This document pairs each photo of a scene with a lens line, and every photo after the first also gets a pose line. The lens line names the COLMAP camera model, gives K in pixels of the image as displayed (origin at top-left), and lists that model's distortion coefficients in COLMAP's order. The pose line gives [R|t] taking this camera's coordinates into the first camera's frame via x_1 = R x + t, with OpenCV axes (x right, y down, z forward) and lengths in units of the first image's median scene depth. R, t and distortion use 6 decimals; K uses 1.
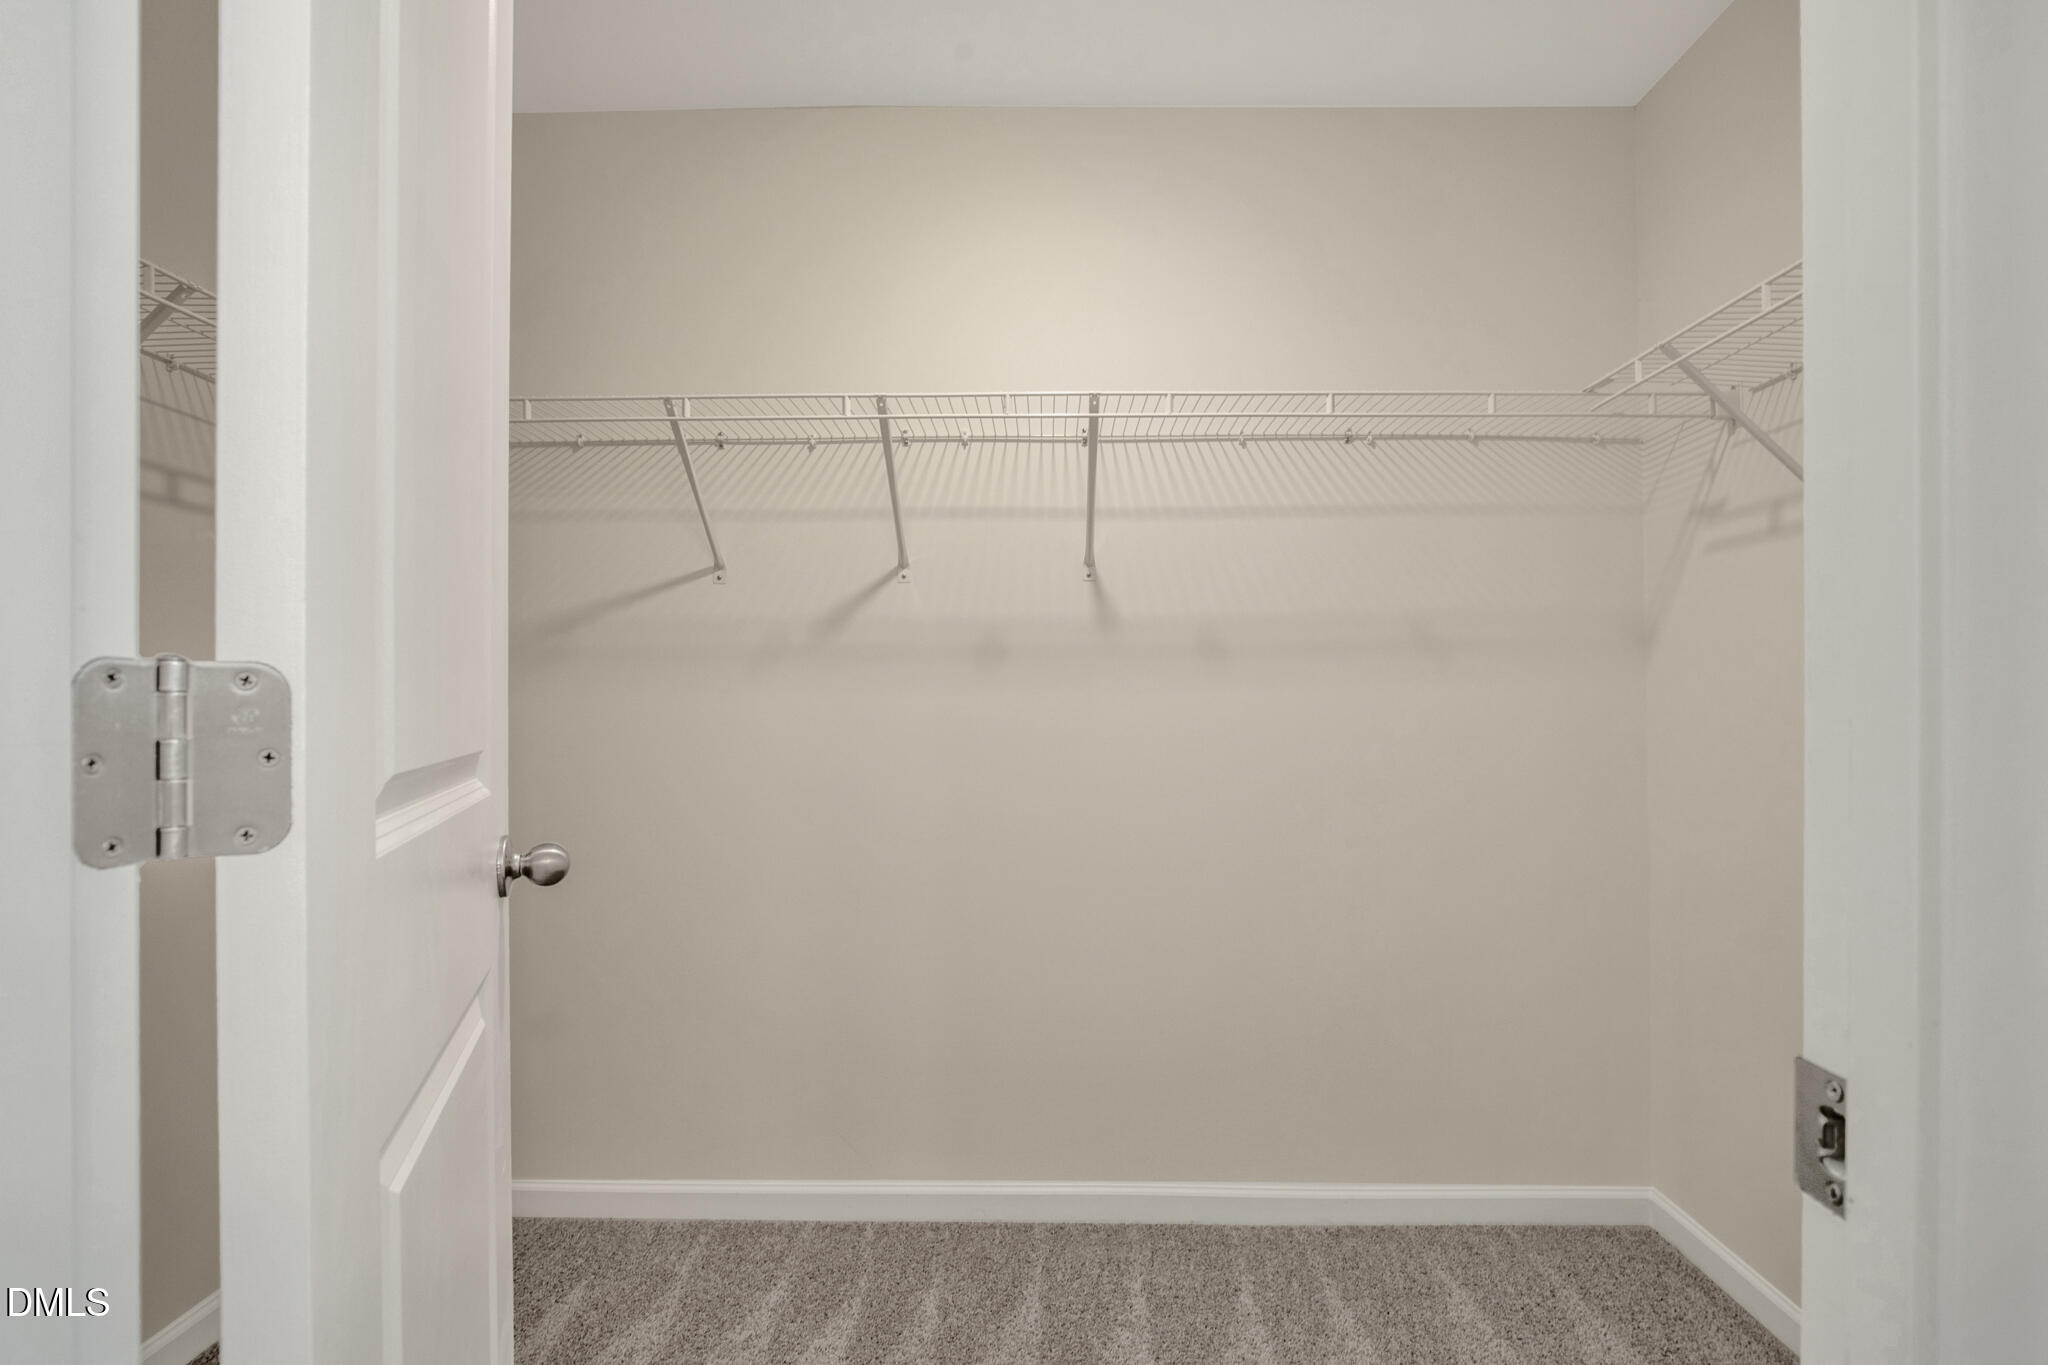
lens RADIAL K [[970.3, 0, 1027.8], [0, 970.3, 692.5], [0, 0, 1]] dist [-0.012607, 0.004918]
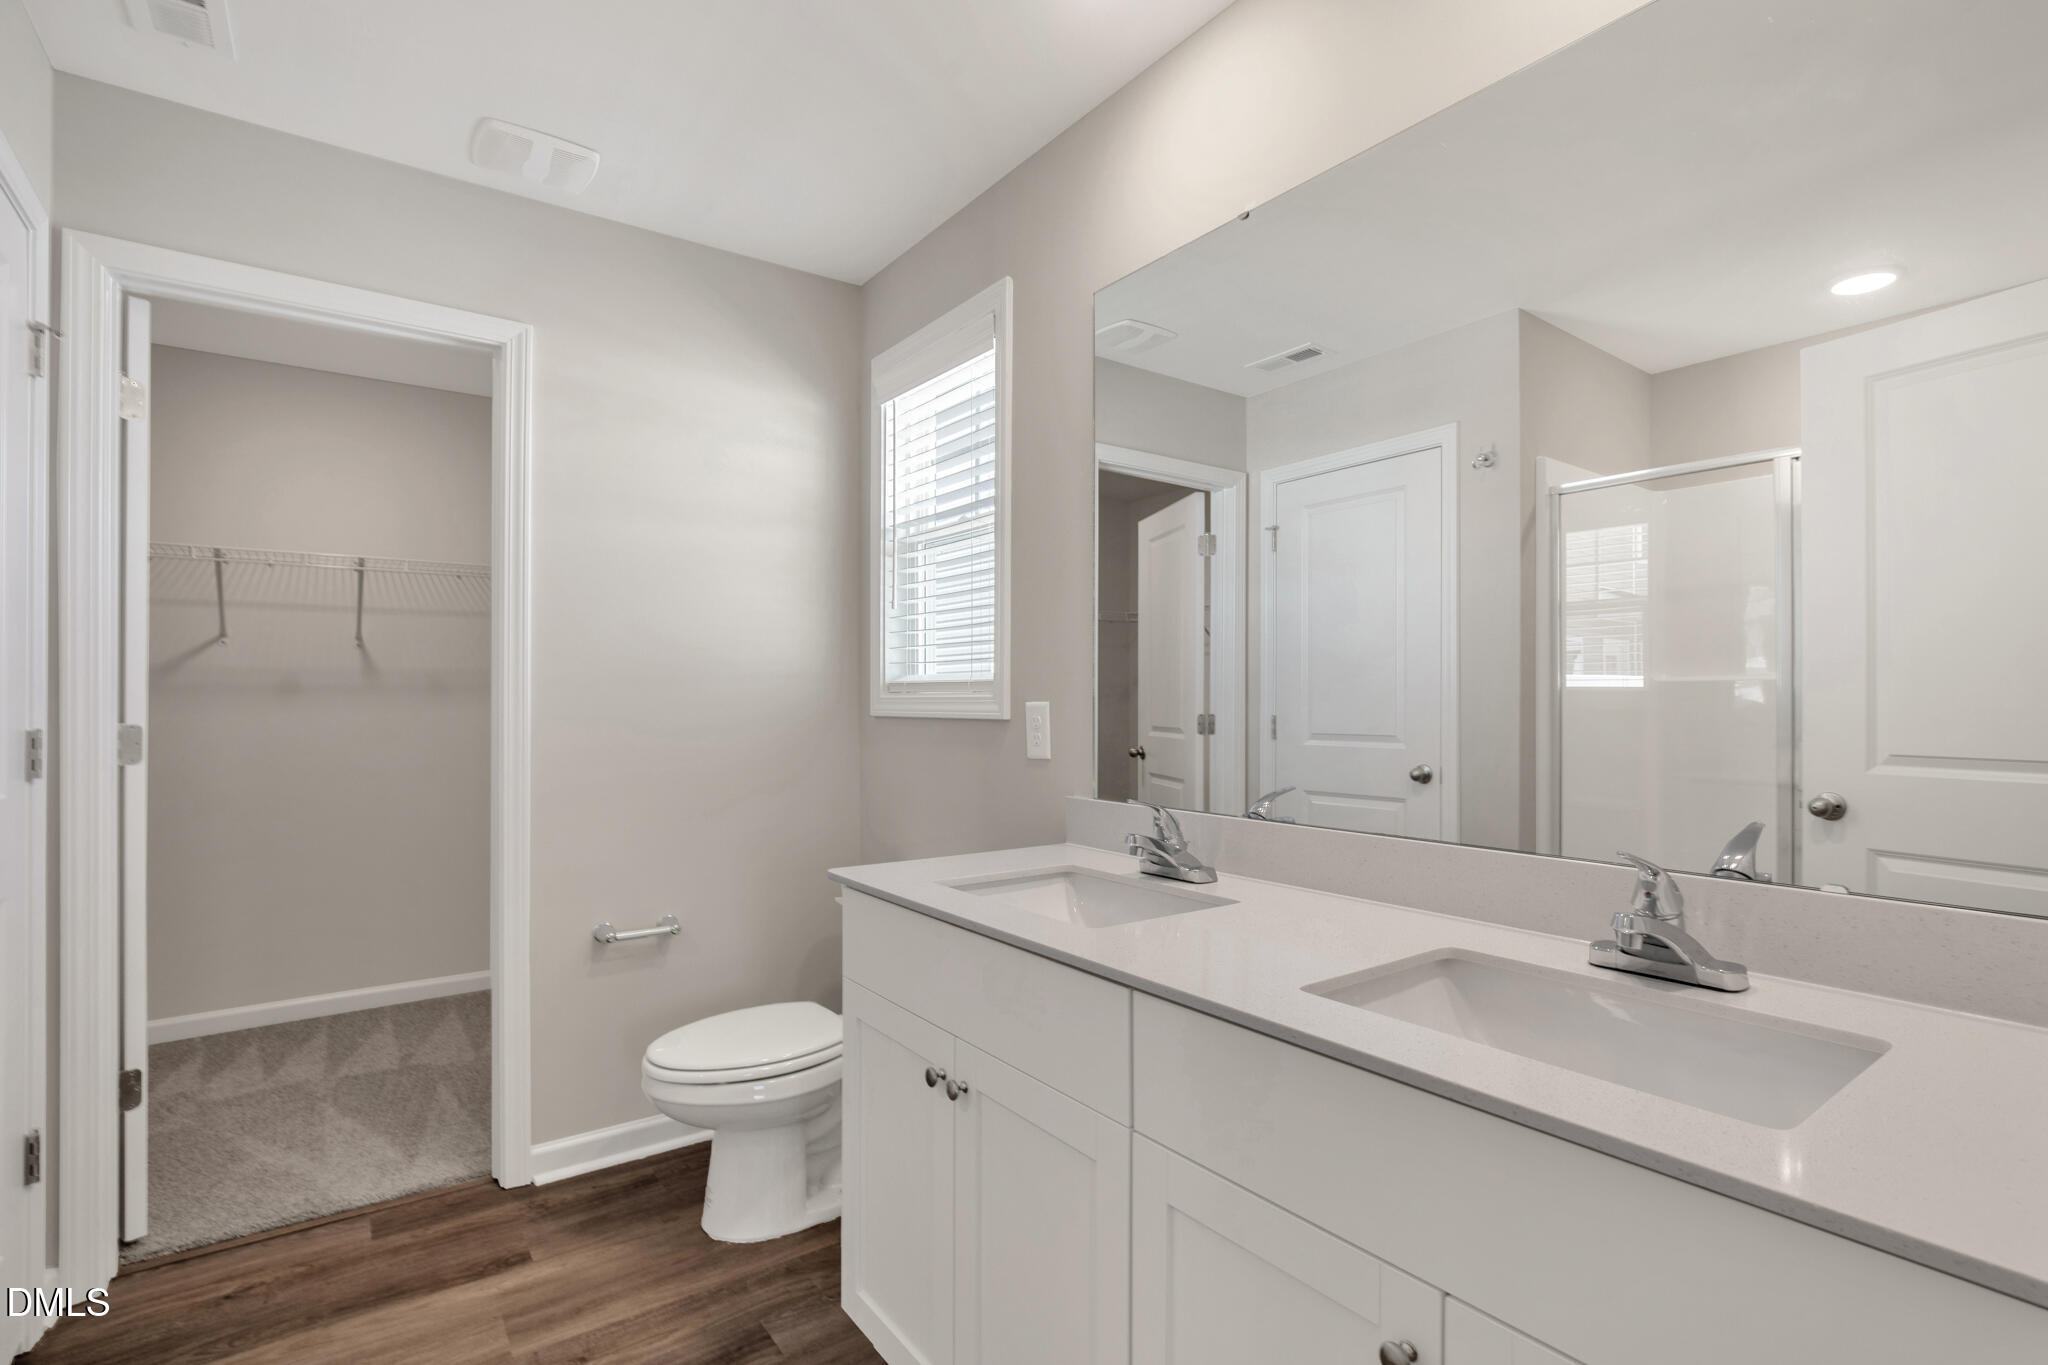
lens RADIAL K [[970.3, 0, 1019.7], [0, 970.3, 694.5], [0, 0, 1]] dist [-0.012607, 0.004918]
pose [[0.794299, 0.001749, 0.607524, -0.049077], [-0.005577, 0.999975, 0.004413, -0.045478], [-0.607501, -0.006894, 0.794289, -1.137218]]
